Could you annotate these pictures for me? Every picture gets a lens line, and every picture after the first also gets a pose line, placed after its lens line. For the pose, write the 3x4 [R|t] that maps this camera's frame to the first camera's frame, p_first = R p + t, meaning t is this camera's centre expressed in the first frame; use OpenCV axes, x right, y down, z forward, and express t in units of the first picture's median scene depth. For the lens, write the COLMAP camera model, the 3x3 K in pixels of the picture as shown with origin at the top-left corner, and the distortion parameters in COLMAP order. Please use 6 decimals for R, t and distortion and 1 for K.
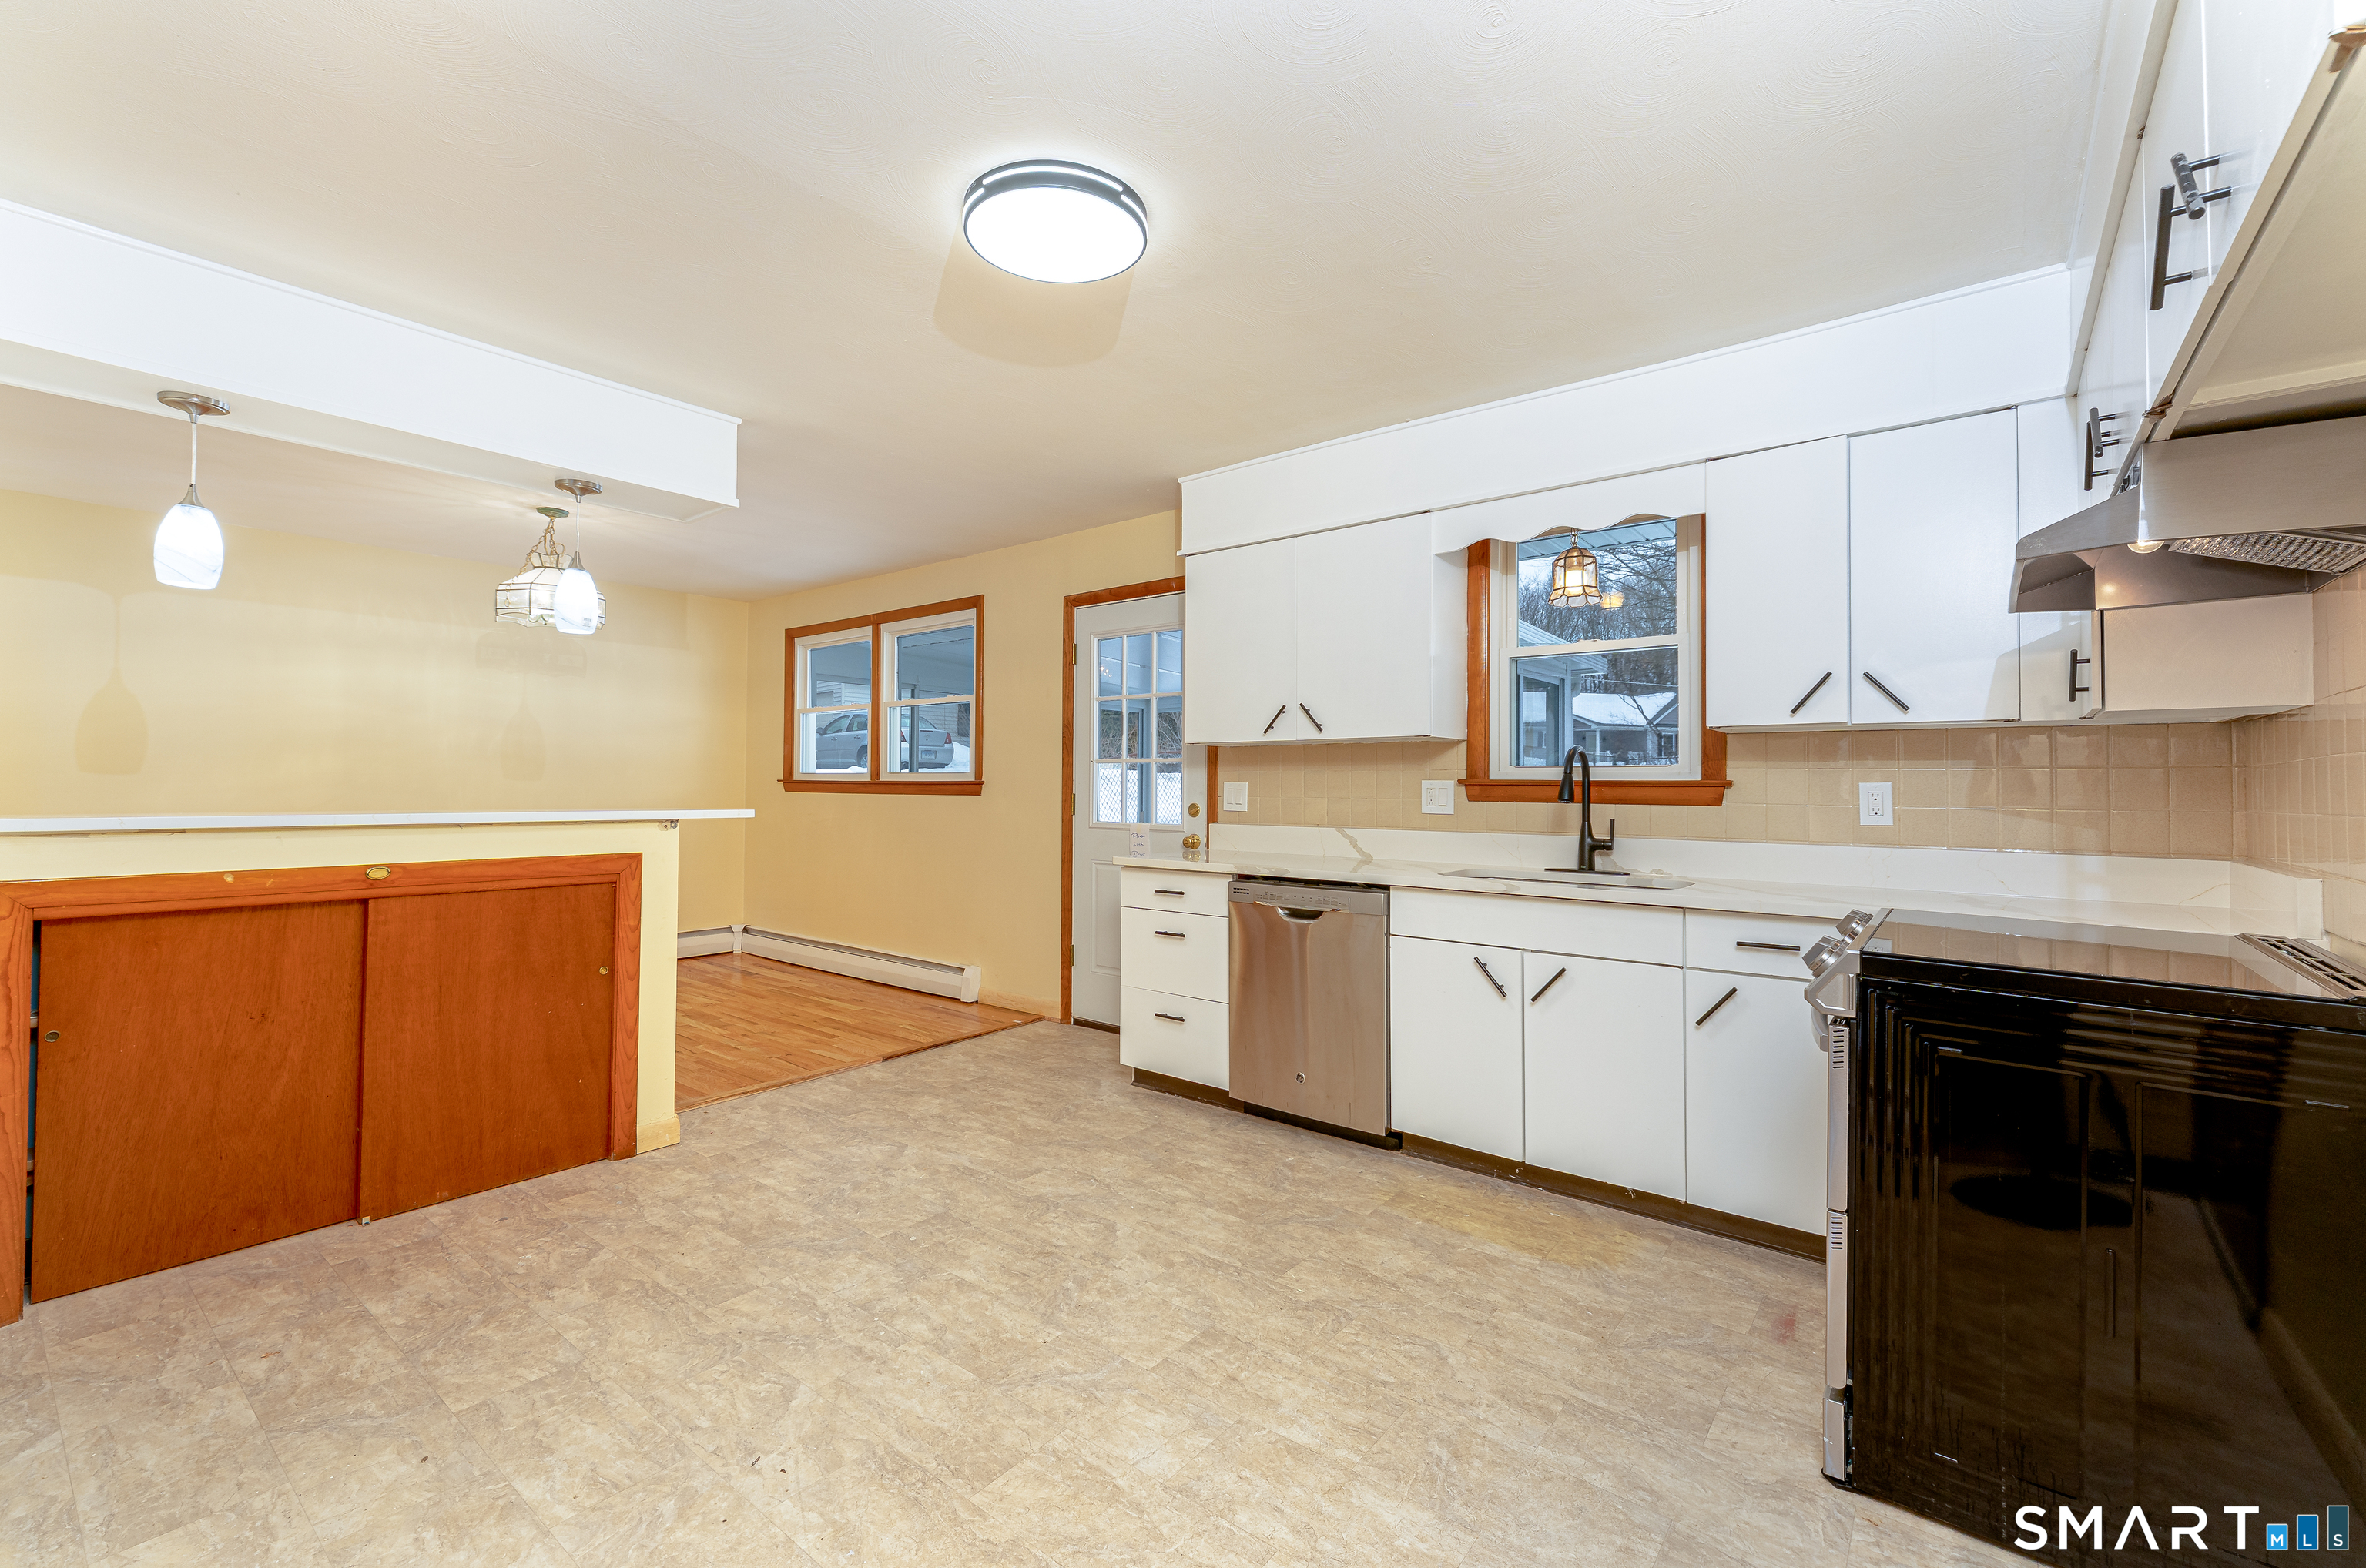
lens RADIAL K [[983.7, 0, 1162.3], [0, 983.7, 765.1], [0, 0, 1]] dist [0.003540, -0.000414]
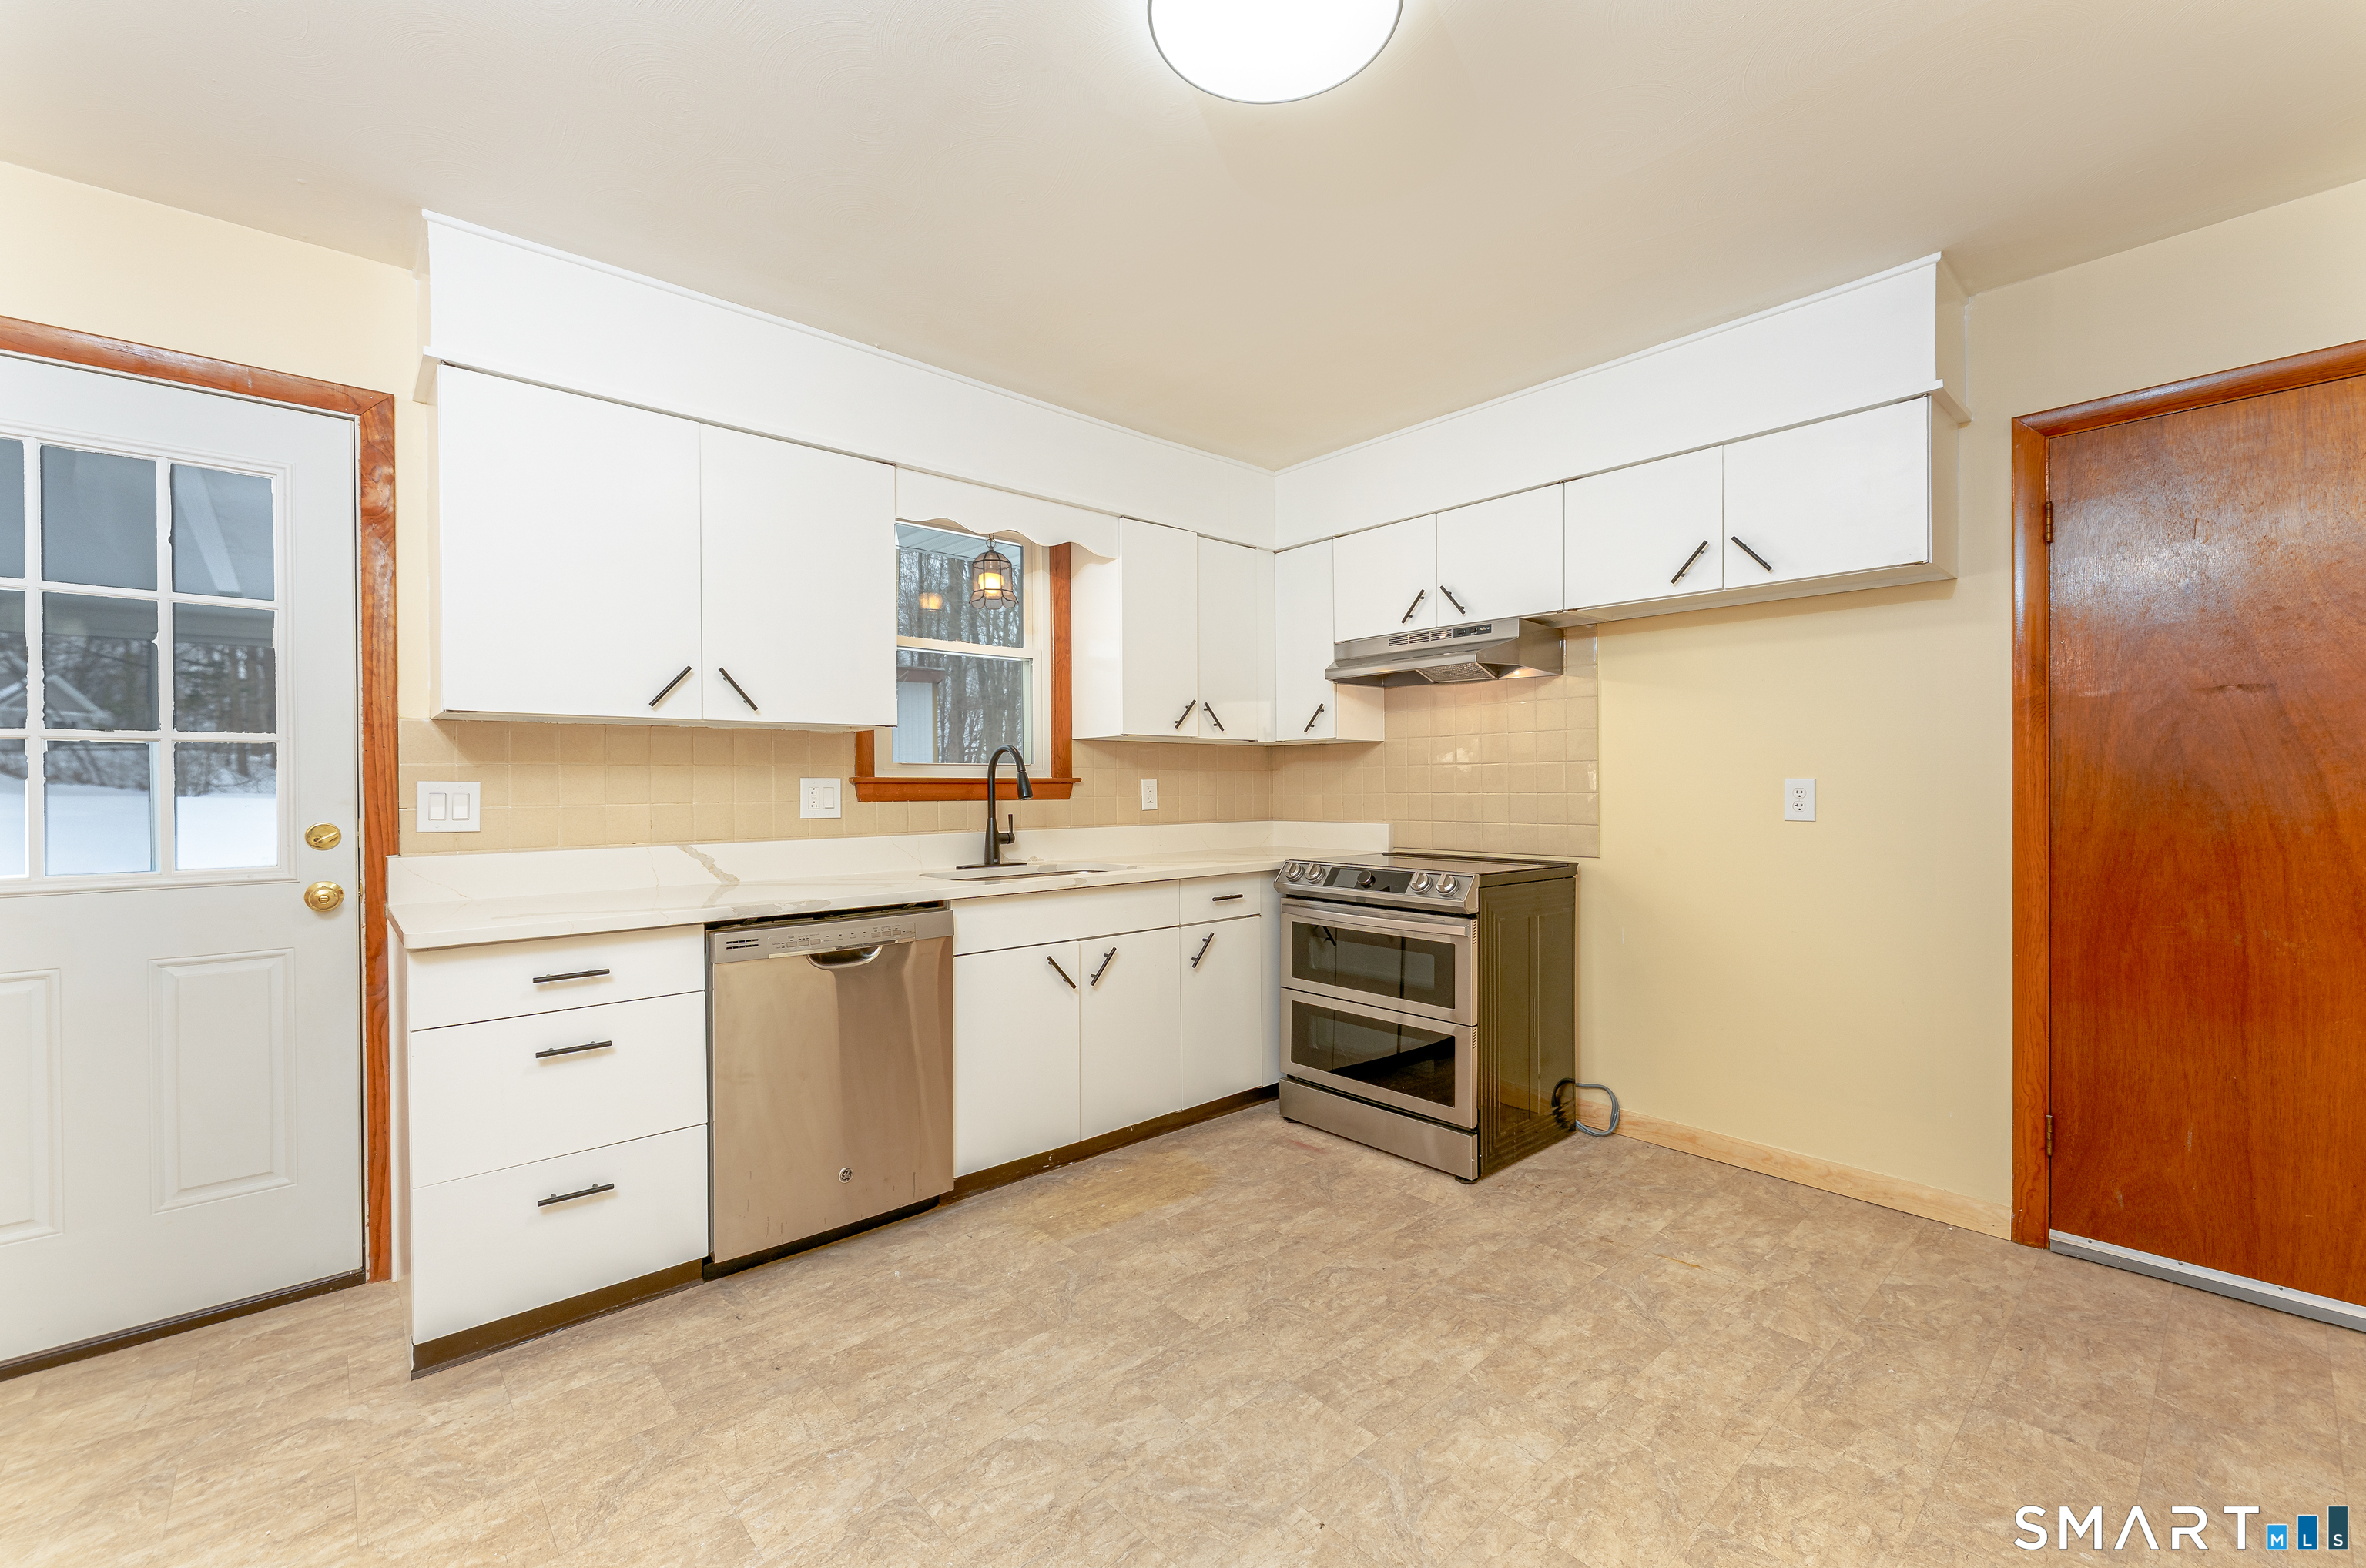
lens RADIAL K [[983.7, 0, 1168.7], [0, 983.7, 779.2], [0, 0, 1]] dist [0.003540, -0.000414]
pose [[0.156475, -0.001219, 0.987681, -0.589189], [-0.012257, 0.999920, 0.003176, 0.011778], [-0.987606, -0.012603, 0.156448, 0.674454]]
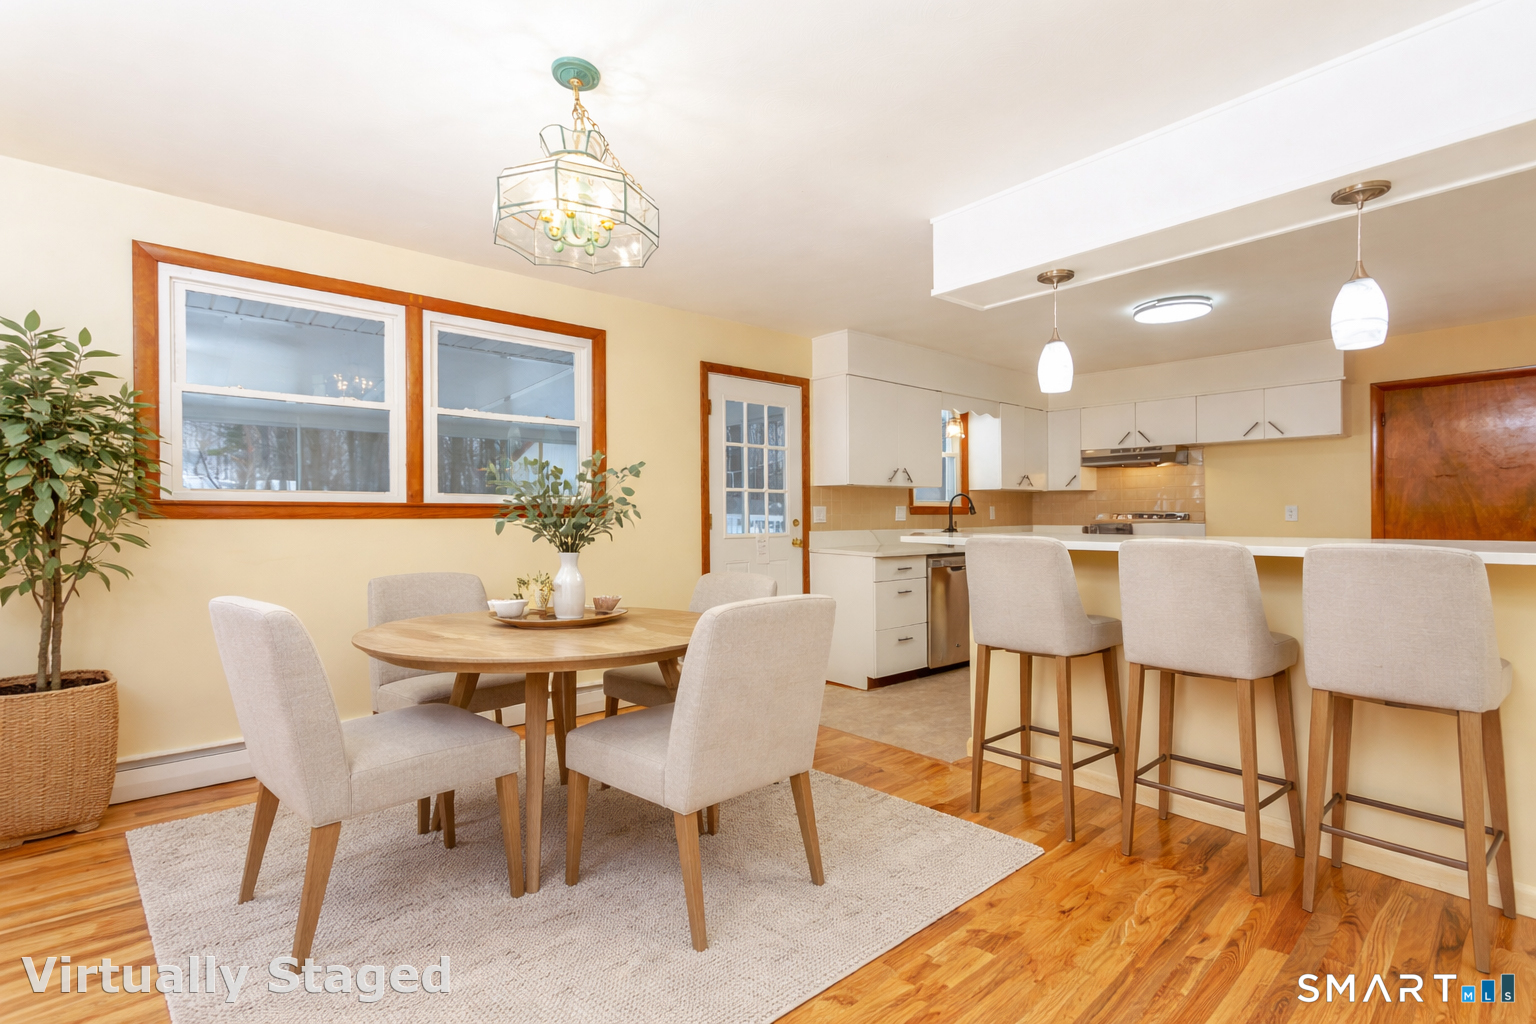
lens RADIAL K [[676.6, 0, 743.0], [0, 676.6, 498.2], [0, 0, 1]] dist [0.009345, 0.000458]
pose [[0.199965, 0.016234, 0.979669, -1.507469], [-0.016592, 0.999775, -0.013181, 0.029662], [-0.979663, -0.013619, 0.200189, 1.223407]]
